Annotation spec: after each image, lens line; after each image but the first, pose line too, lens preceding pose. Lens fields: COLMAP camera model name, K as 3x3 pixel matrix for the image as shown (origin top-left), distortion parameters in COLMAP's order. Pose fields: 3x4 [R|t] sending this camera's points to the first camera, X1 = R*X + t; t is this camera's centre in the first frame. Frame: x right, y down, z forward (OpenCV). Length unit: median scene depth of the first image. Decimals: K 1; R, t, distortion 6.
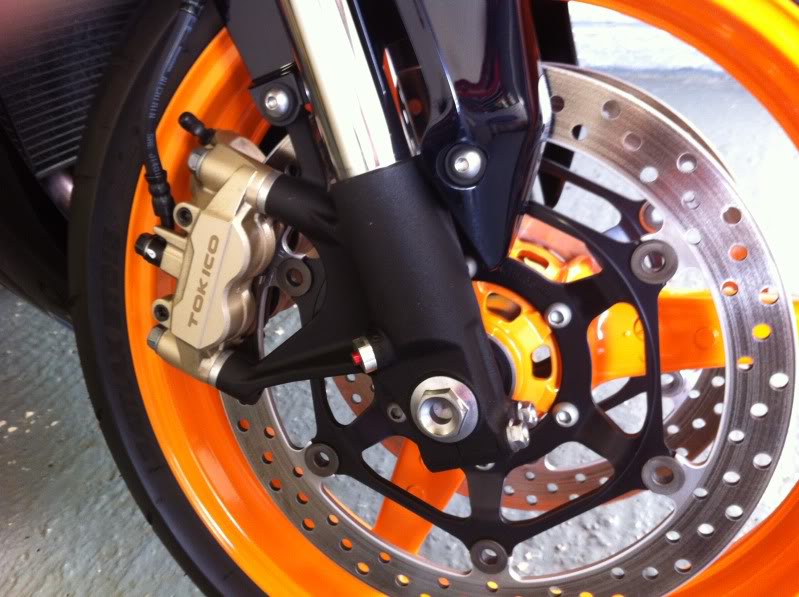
lens RADIAL K [[772.1, 0, 416.0], [0, 772.1, 286.9], [0, 0, 1]] dist [0.074863, -0.279574]
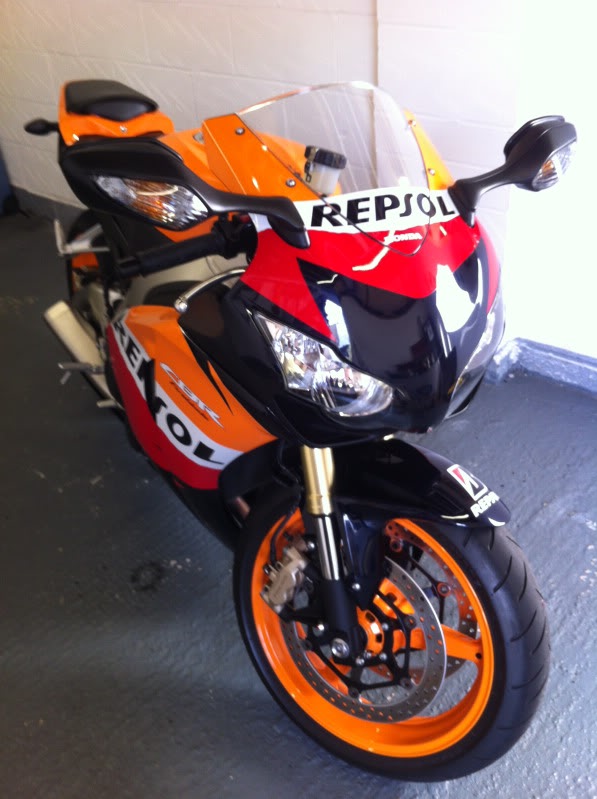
lens RADIAL K [[772.1, 0, 298.5], [0, 772.1, 399.5], [0, 0, 1]] dist [0.074863, -0.279574]
pose [[0.953491, 0.196675, -0.228415, 0.379980], [-0.188749, 0.980412, 0.056268, -0.960581], [0.235007, -0.010538, 0.971937, -2.107446]]
